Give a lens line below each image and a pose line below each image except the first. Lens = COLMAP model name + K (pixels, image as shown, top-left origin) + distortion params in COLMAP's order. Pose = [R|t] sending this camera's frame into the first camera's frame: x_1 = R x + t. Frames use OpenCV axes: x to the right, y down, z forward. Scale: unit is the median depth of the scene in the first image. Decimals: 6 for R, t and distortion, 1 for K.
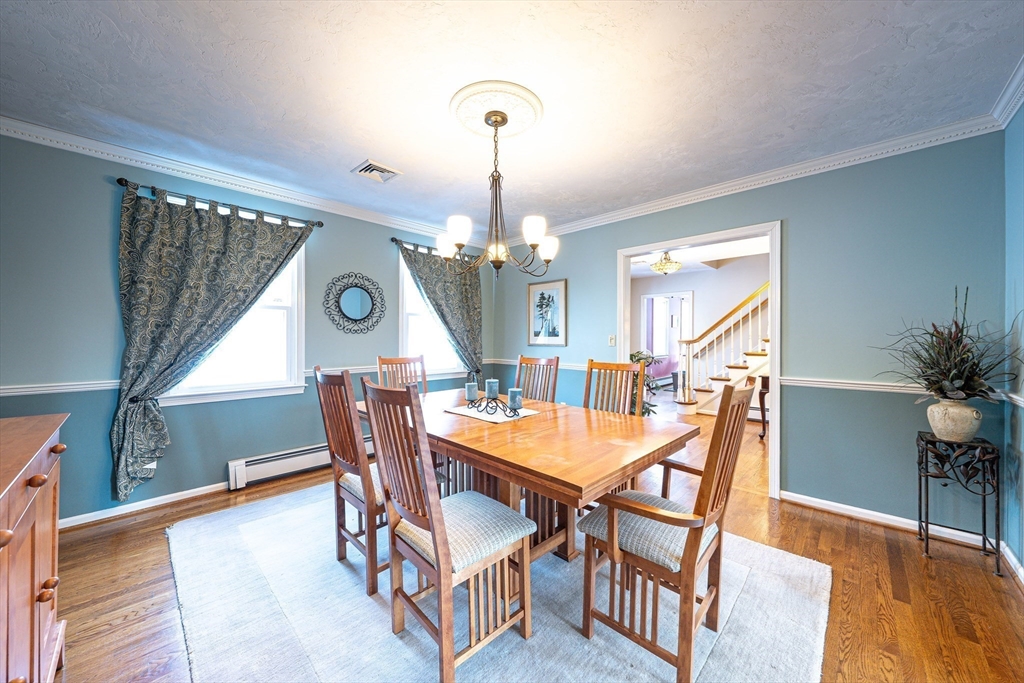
lens RADIAL K [[369.7, 0, 512.0], [0, 369.7, 341.5], [0, 0, 1]] dist [0.000088, 0.000002]
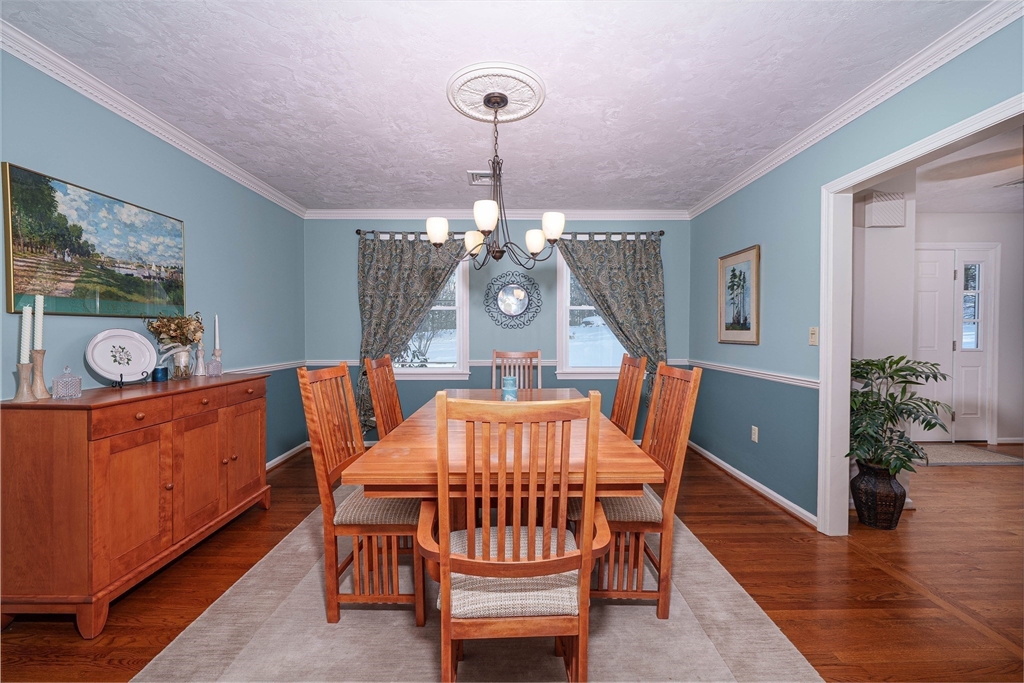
lens RADIAL K [[418.4, 0, 512.0], [0, 418.4, 341.5], [0, 0, 1]] dist [0.000147, 0.000026]
pose [[0.702425, 0.013675, -0.711626, 0.449891], [-0.003680, 0.999872, 0.015583, -0.002816], [0.711748, -0.008327, 0.702386, 0.159208]]
